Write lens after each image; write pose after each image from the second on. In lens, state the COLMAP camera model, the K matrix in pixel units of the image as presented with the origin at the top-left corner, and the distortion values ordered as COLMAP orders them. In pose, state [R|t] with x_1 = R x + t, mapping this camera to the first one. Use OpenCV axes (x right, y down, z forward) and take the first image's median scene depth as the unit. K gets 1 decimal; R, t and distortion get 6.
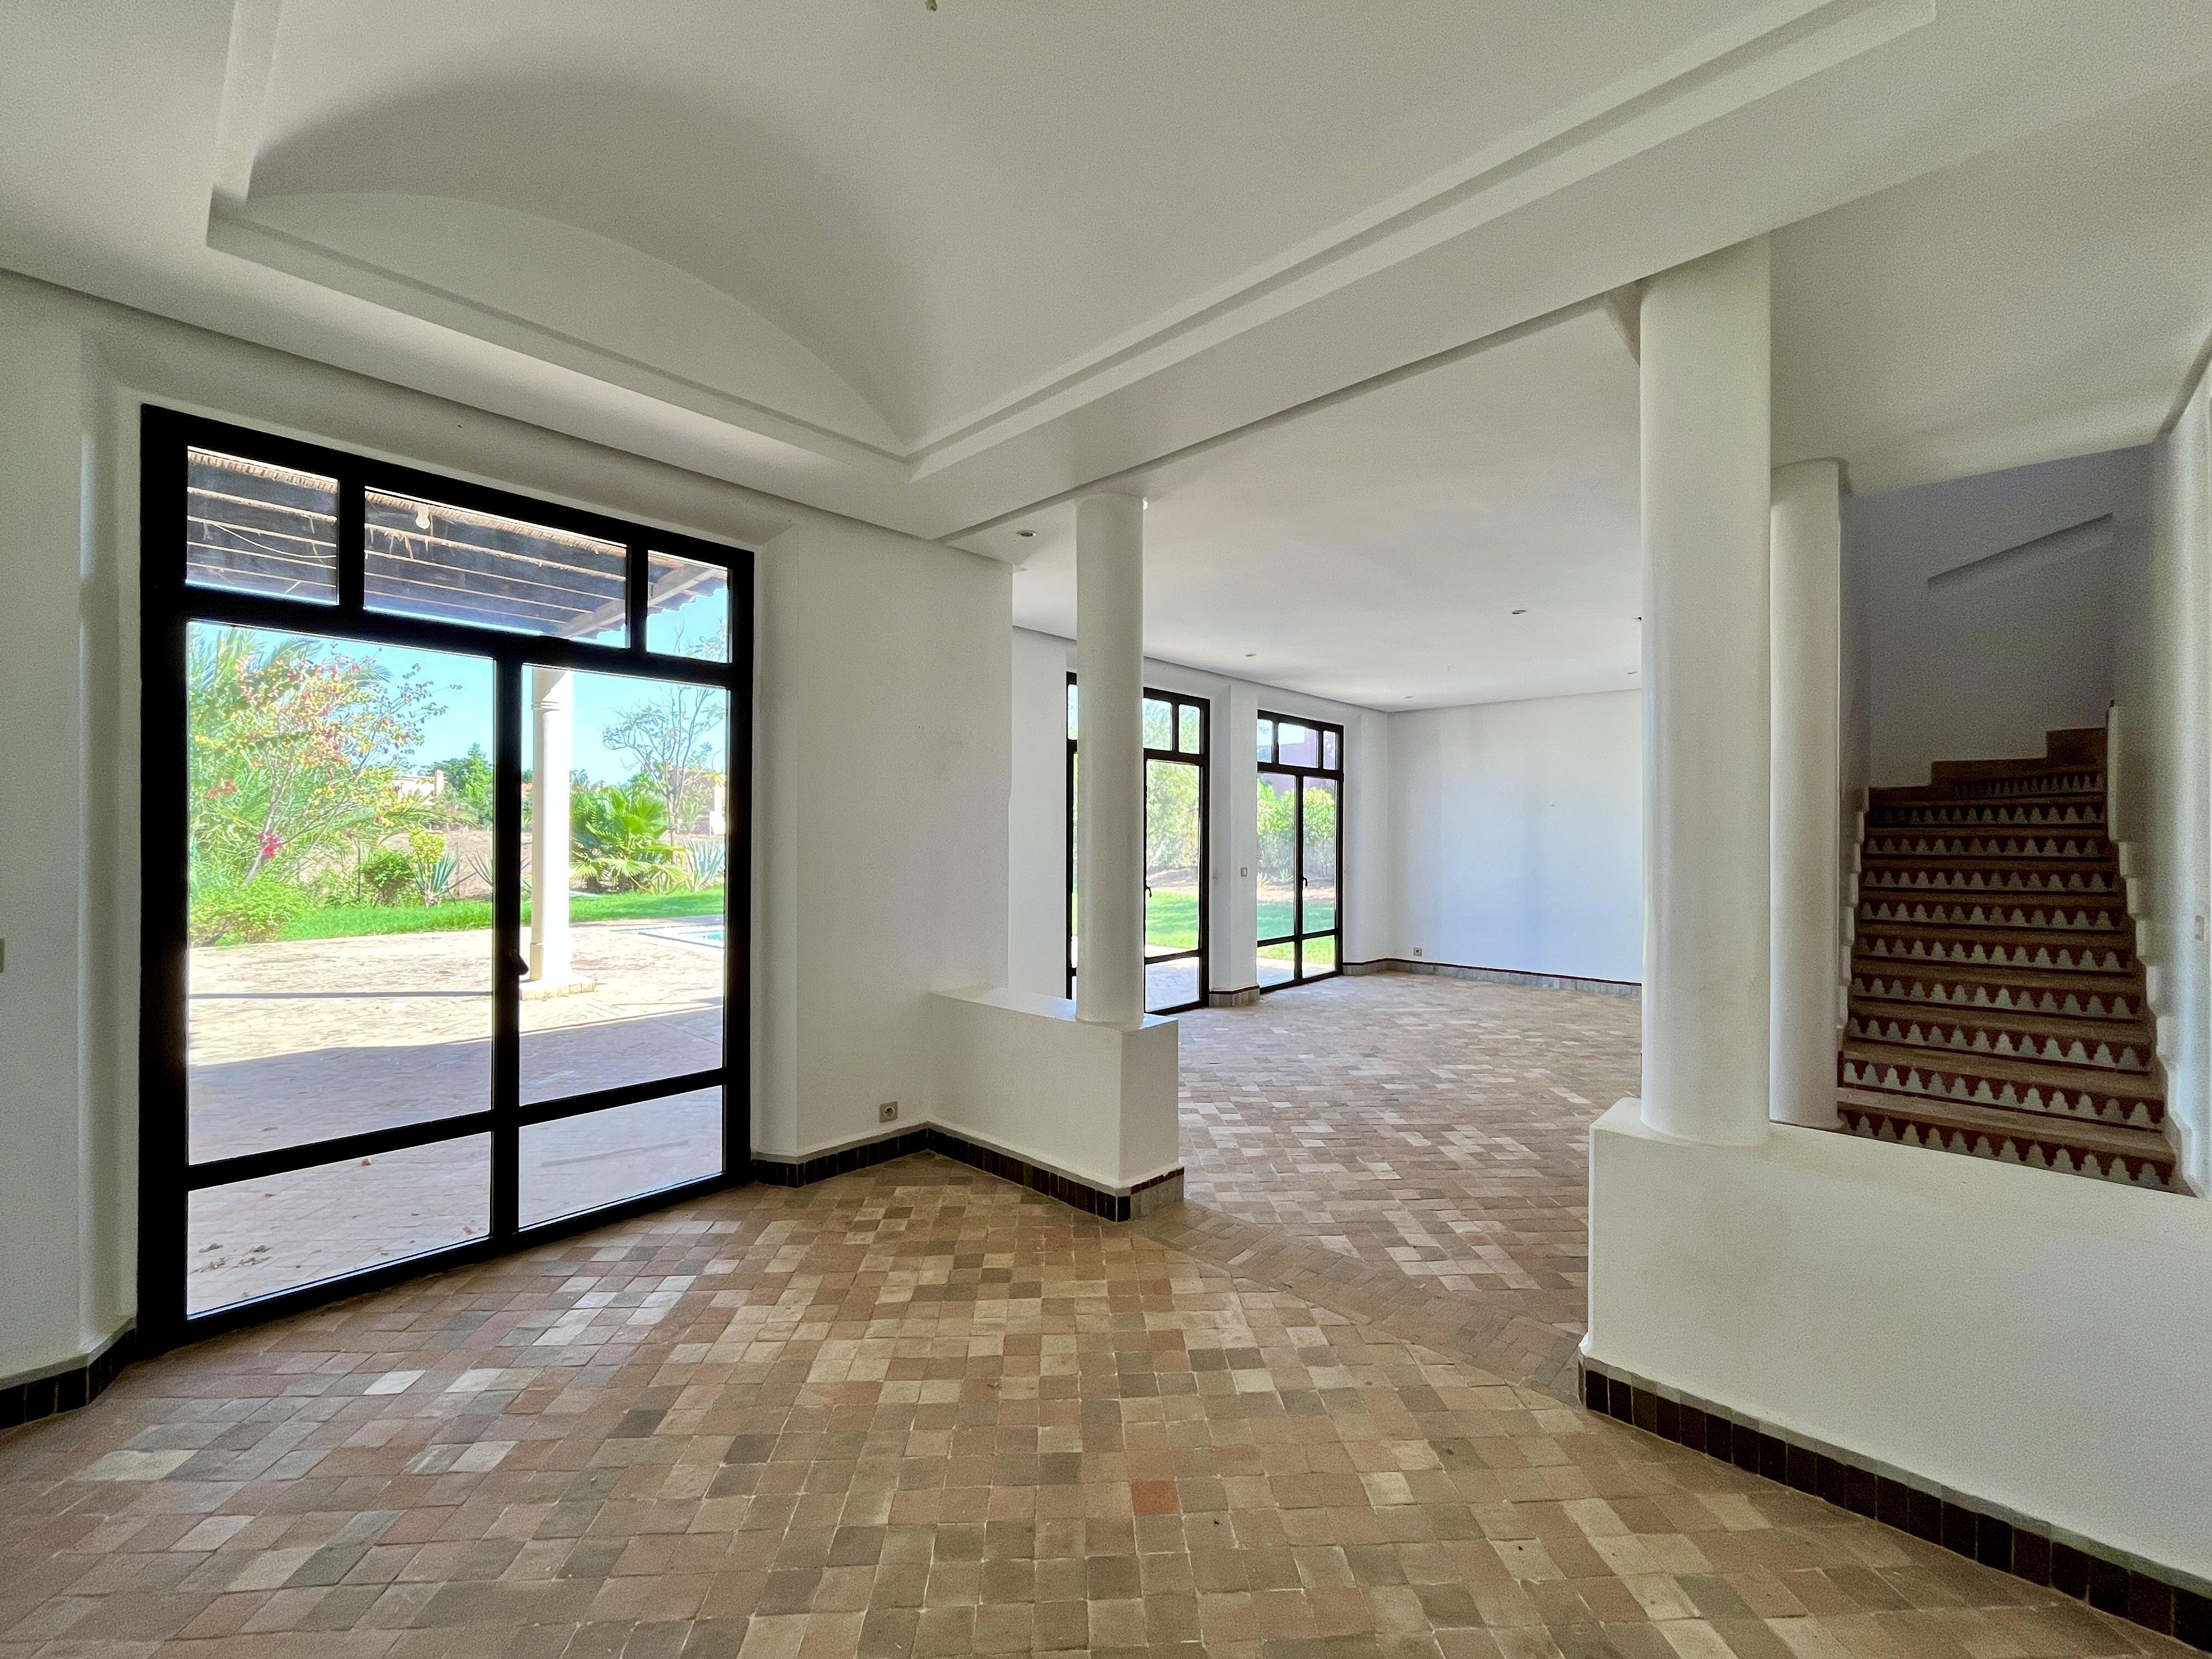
lens RADIAL K [[906.9, 0, 1105.1], [0, 906.9, 833.1], [0, 0, 1]] dist [0.000469, 0.000803]
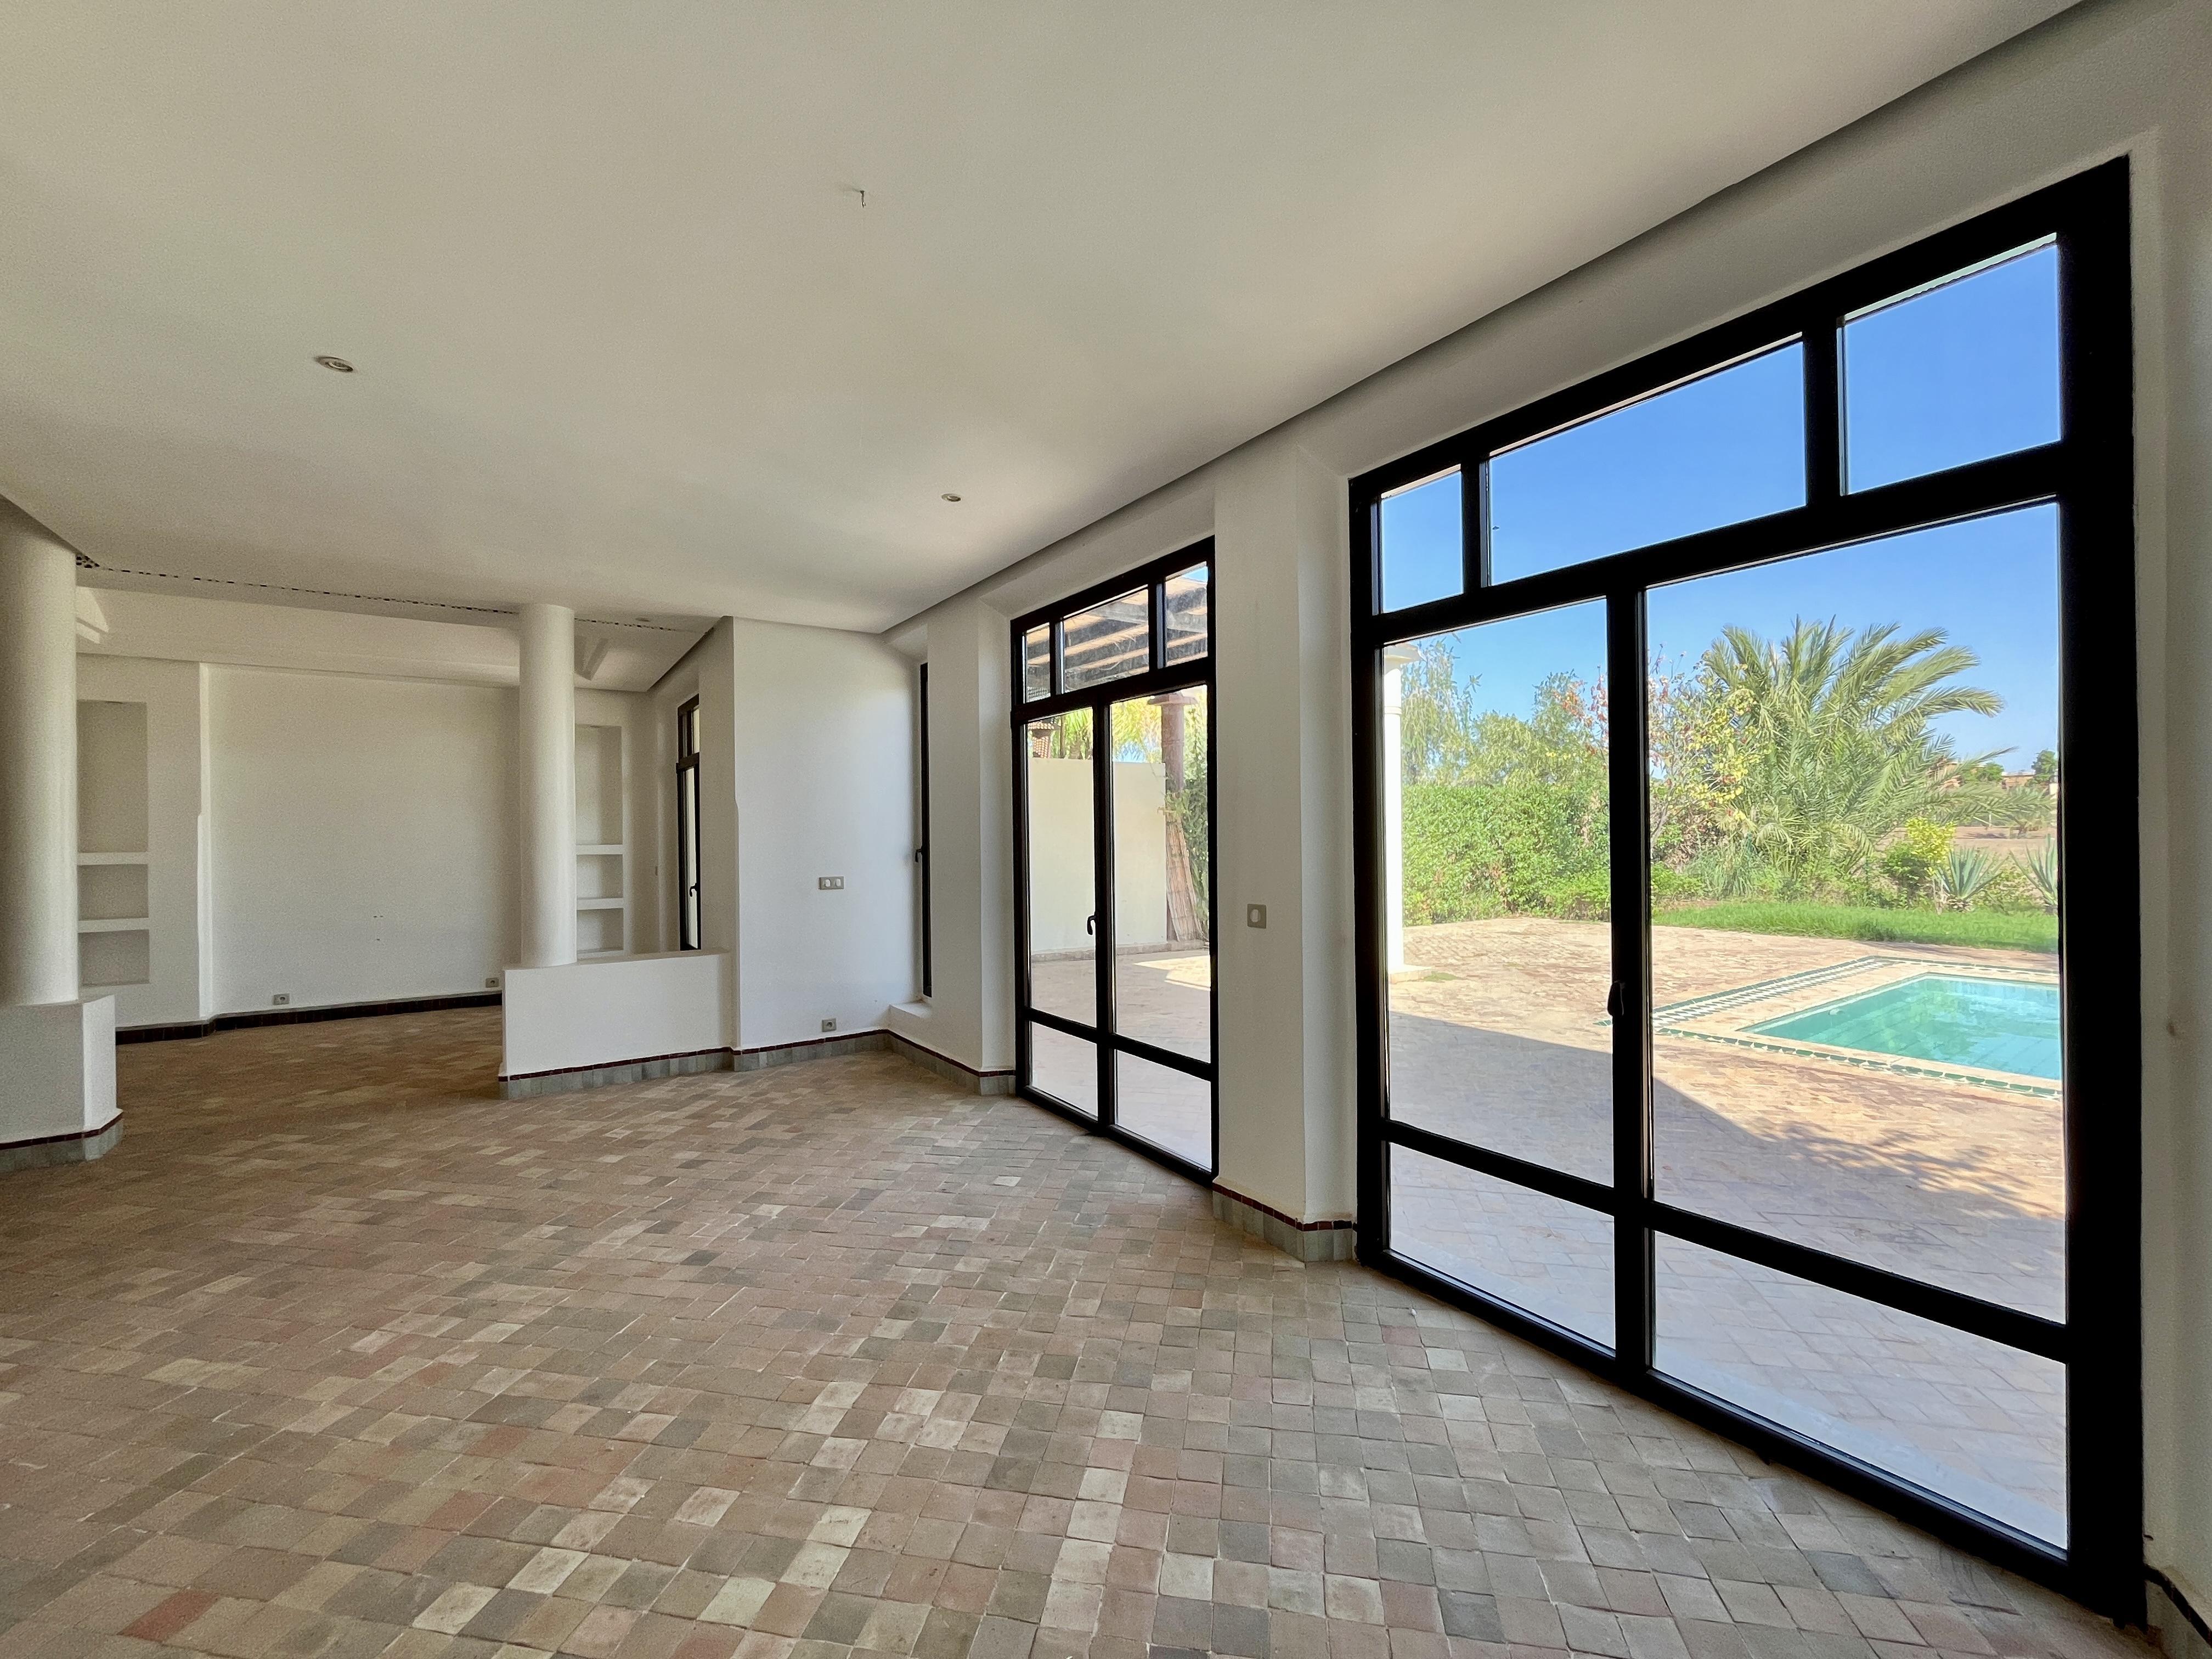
lens RADIAL K [[906.9, 0, 1103.0], [0, 906.9, 832.7], [0, 0, 1]] dist [0.000469, 0.000803]
pose [[-0.231133, -0.003363, -0.972916, 0.962199], [0.012579, 0.999900, -0.006445, 0.009718], [0.972841, -0.013727, -0.231068, 1.742718]]
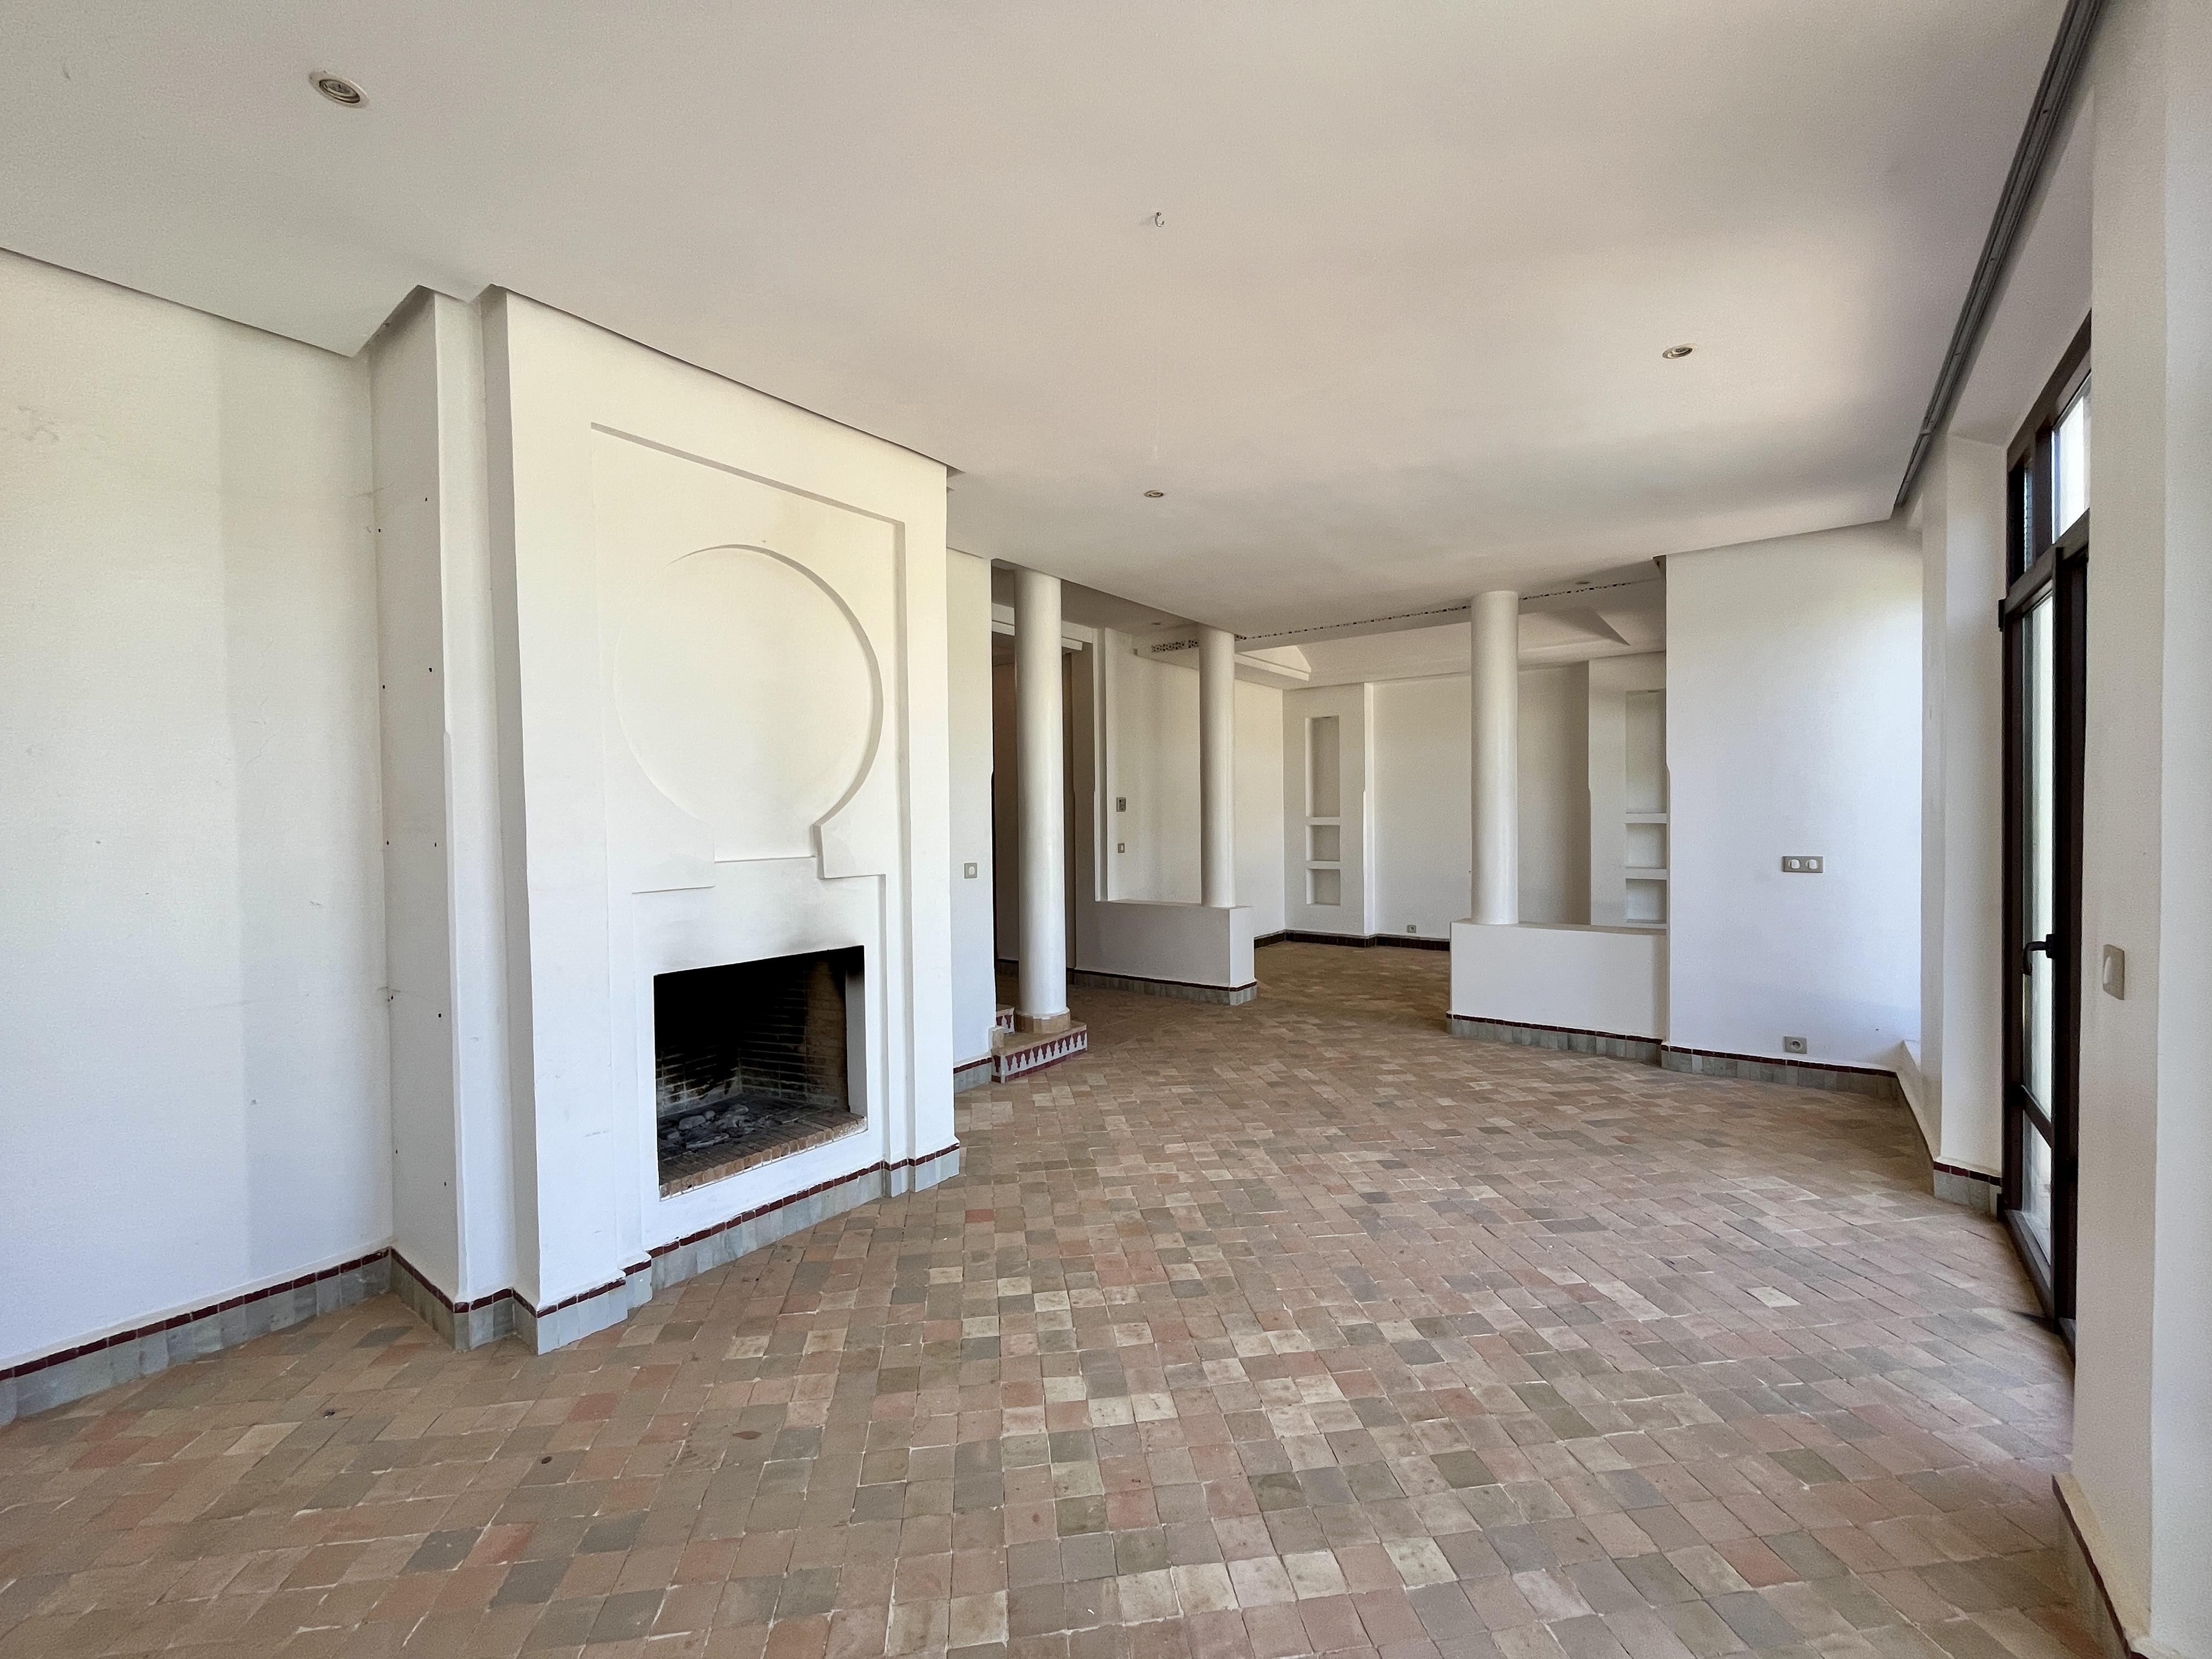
lens RADIAL K [[906.9, 0, 1105.4], [0, 906.9, 833.3], [0, 0, 1]] dist [0.000469, 0.000803]
pose [[-0.995642, 0.009537, -0.092772, 0.656271], [0.008058, 0.999835, 0.016300, 0.011614], [0.092912, 0.015481, -0.995554, 1.991971]]
